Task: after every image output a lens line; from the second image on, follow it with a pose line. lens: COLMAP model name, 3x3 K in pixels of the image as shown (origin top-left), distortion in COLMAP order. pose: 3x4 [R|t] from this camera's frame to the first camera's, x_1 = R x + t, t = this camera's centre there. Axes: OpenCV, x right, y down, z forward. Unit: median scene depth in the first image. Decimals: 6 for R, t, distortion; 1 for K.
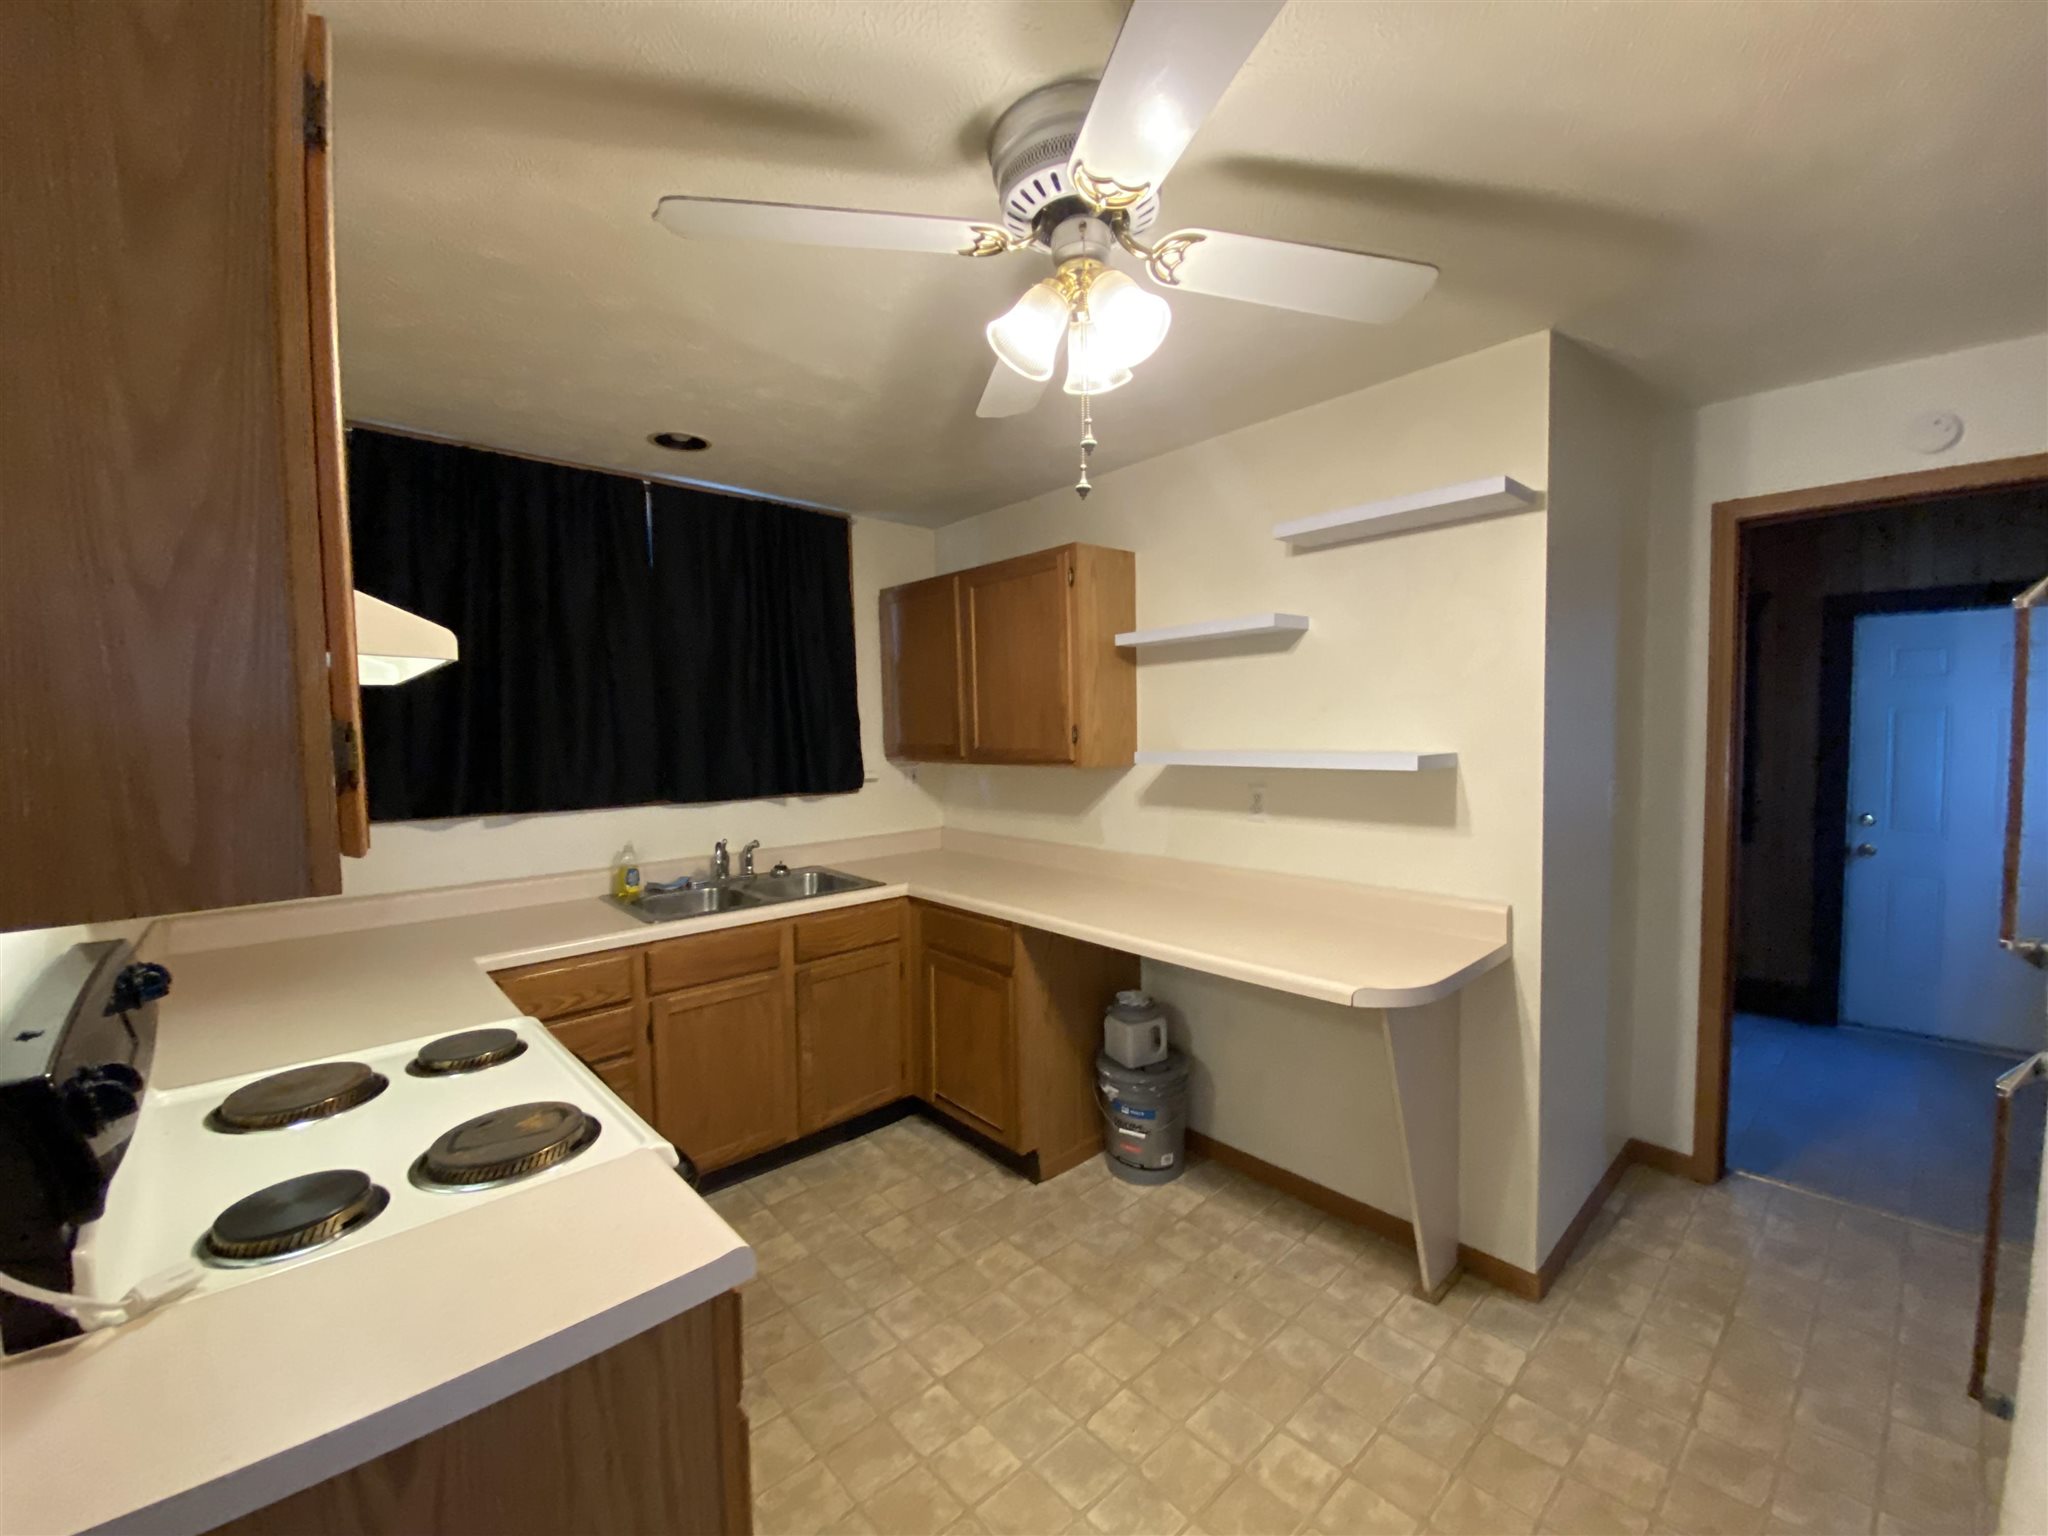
lens RADIAL K [[830.0, 0, 1030.2], [0, 830.0, 767.7], [0, 0, 1]] dist [0.045455, -0.031021]
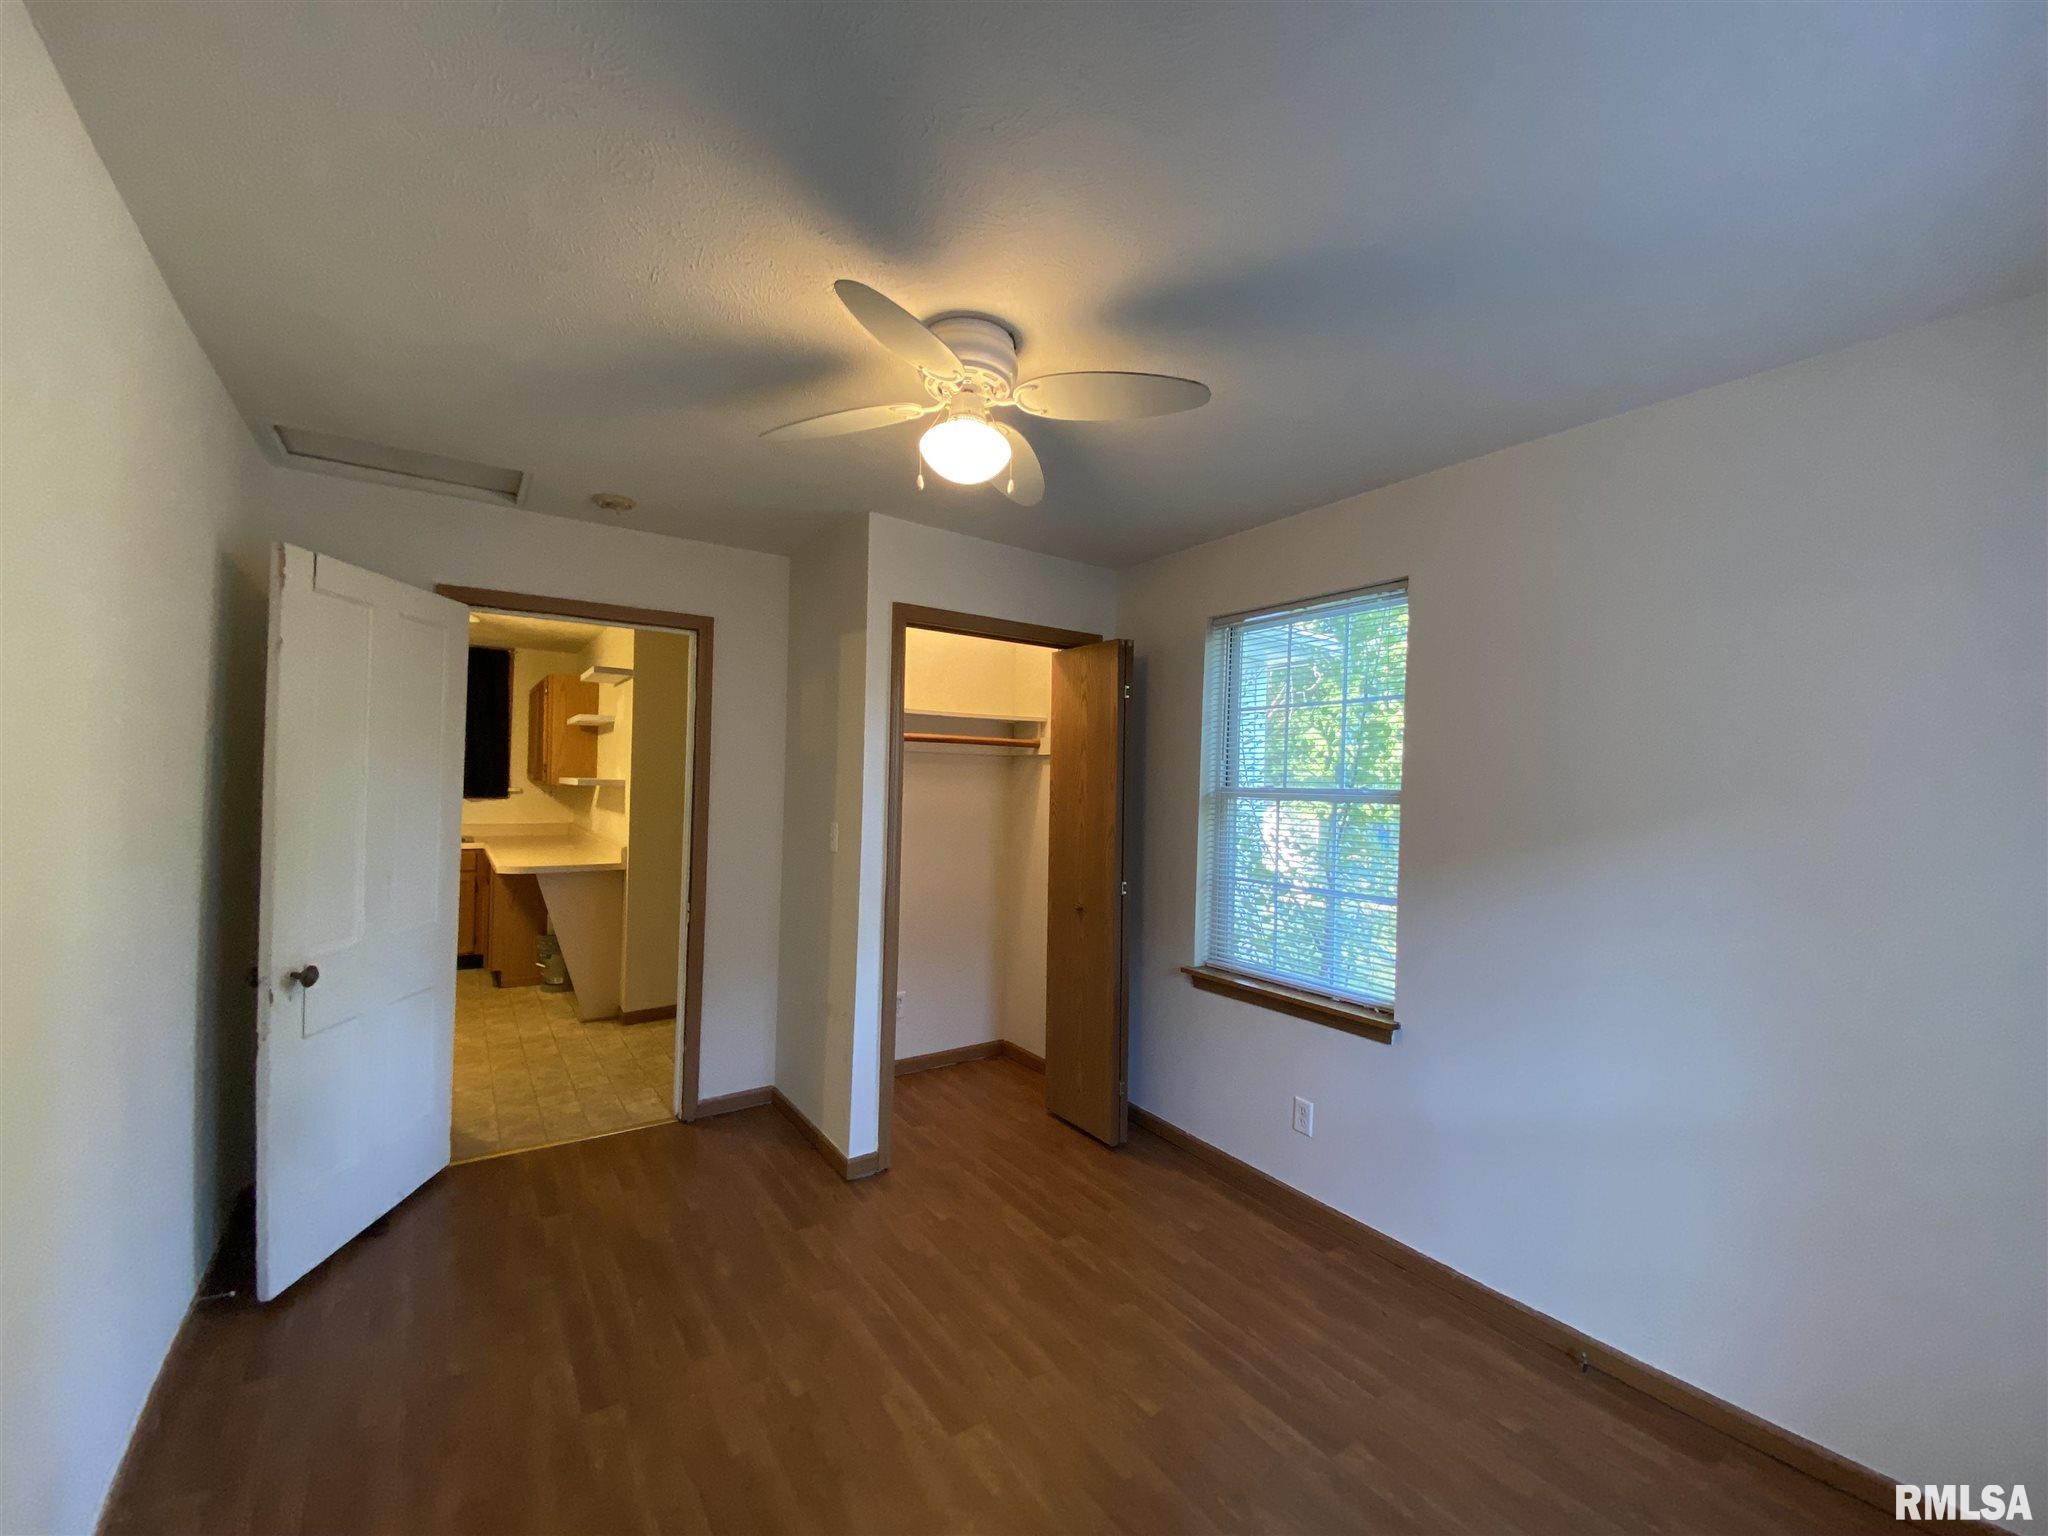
lens RADIAL K [[830.0, 0, 1030.2], [0, 830.0, 767.7], [0, 0, 1]] dist [0.045455, -0.031021]
pose [[0.990283, 0.044907, -0.131616, 1.644797], [-0.054273, 0.996177, -0.068458, 0.036162], [0.128038, 0.074936, 0.988934, -0.961587]]
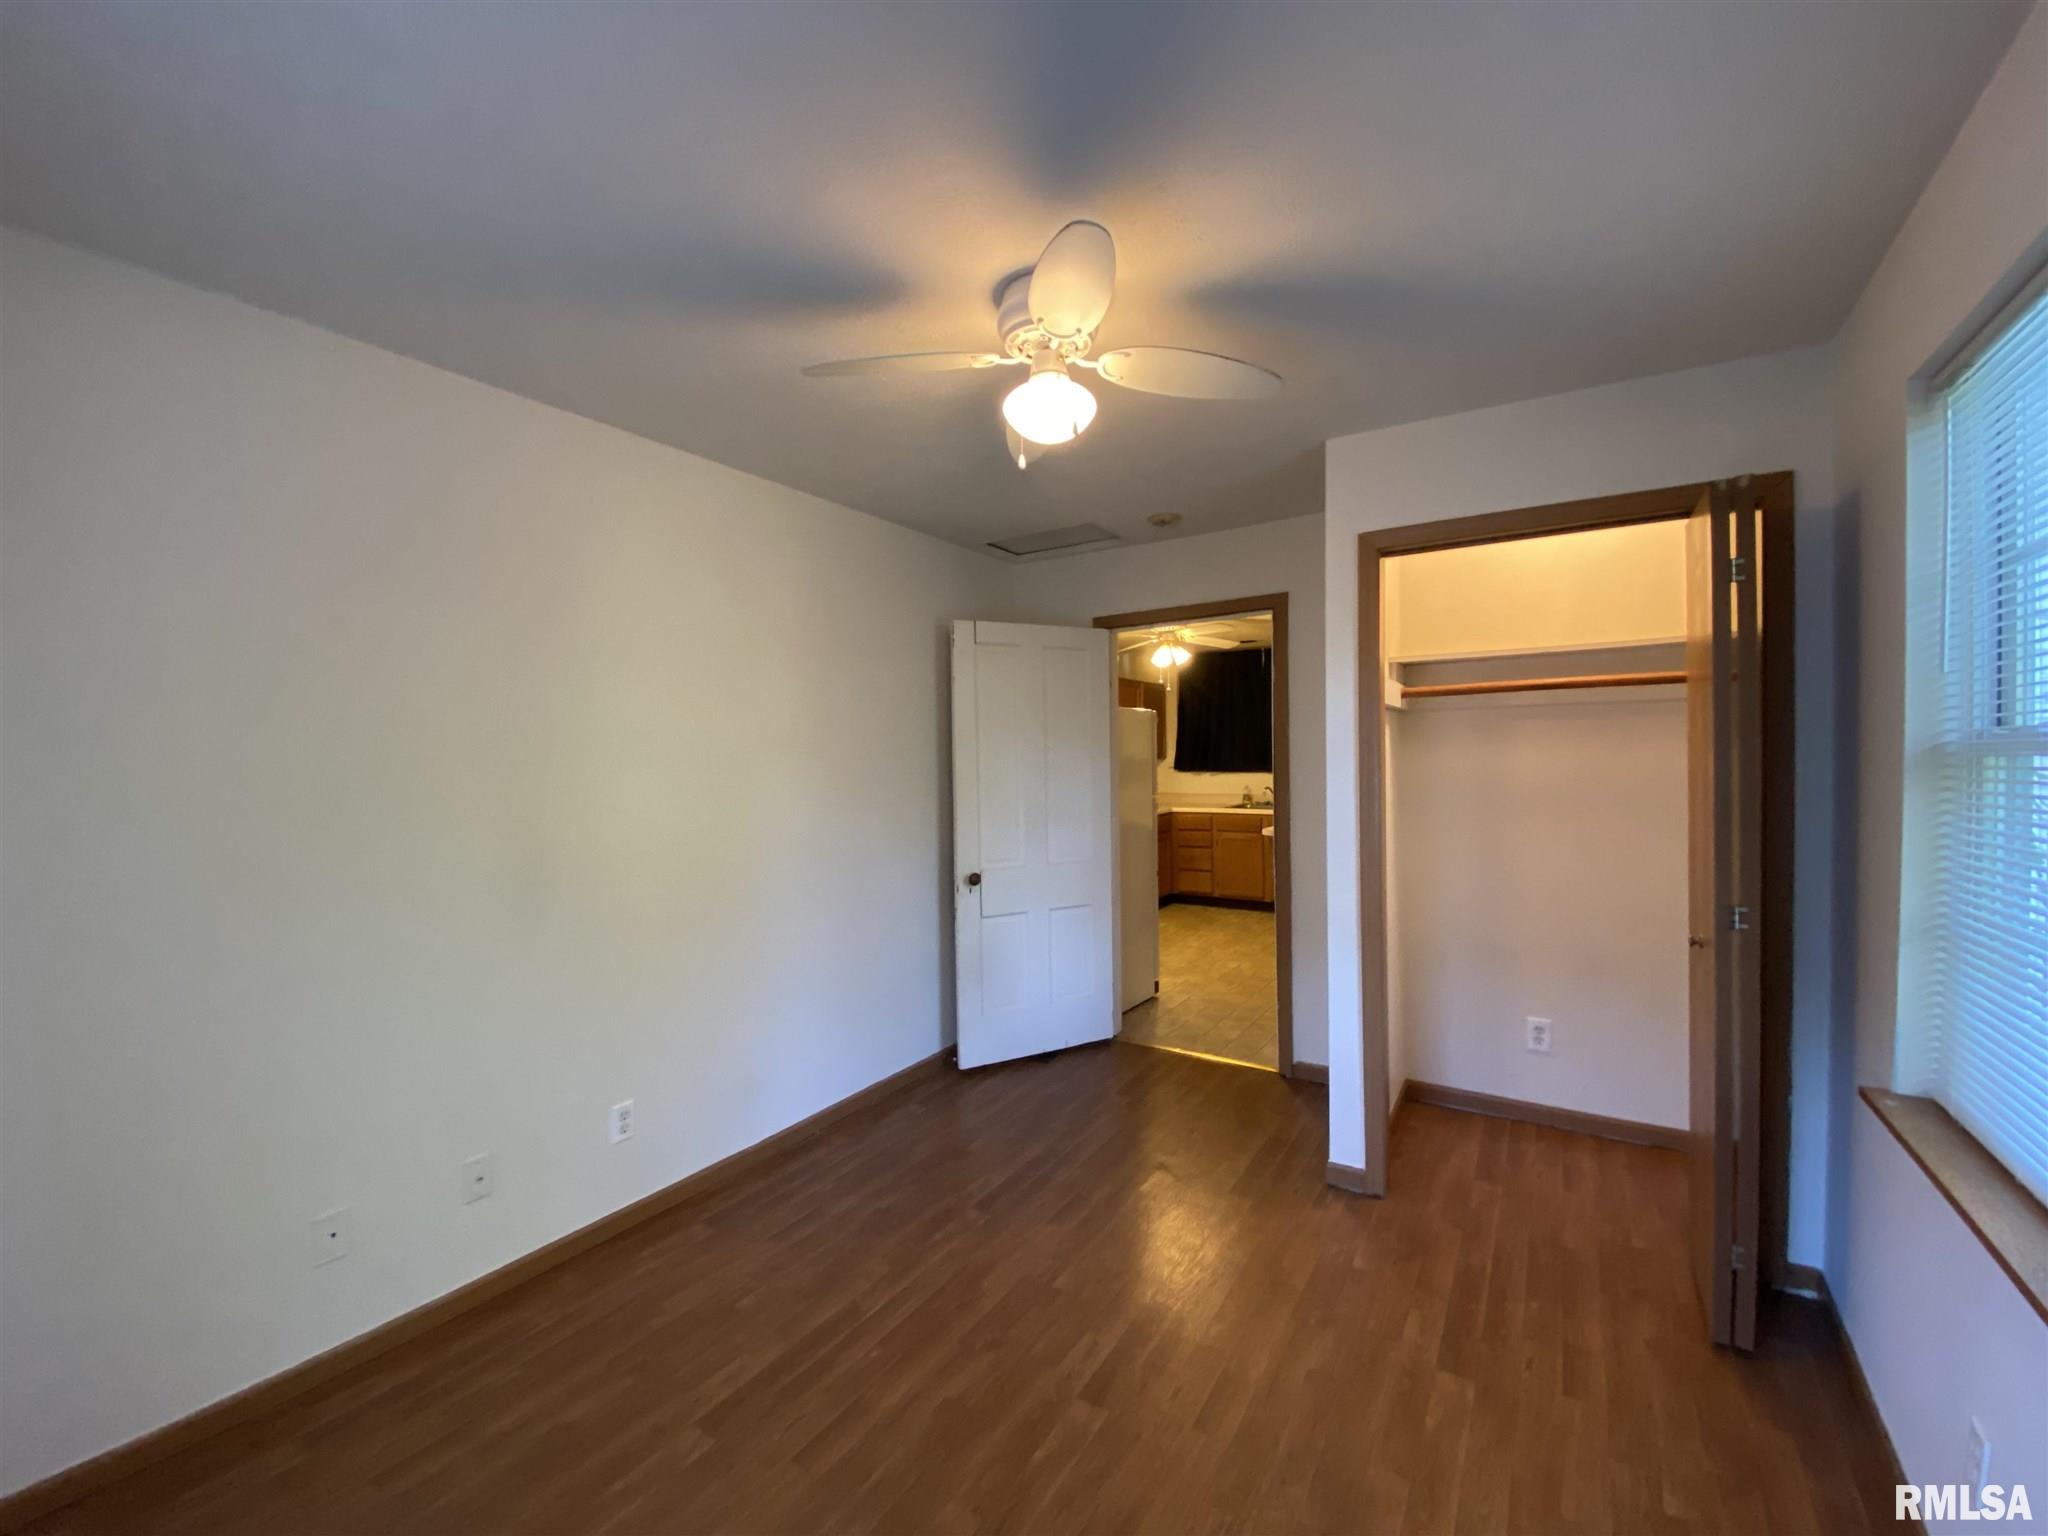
lens RADIAL K [[830.0, 0, 1030.2], [0, 830.0, 767.7], [0, 0, 1]] dist [0.045455, -0.031021]
pose [[0.254990, 0.032330, -0.966403, 2.214577], [-0.040521, 0.998920, 0.022727, 0.003083], [0.966094, 0.033364, 0.256024, -0.428860]]
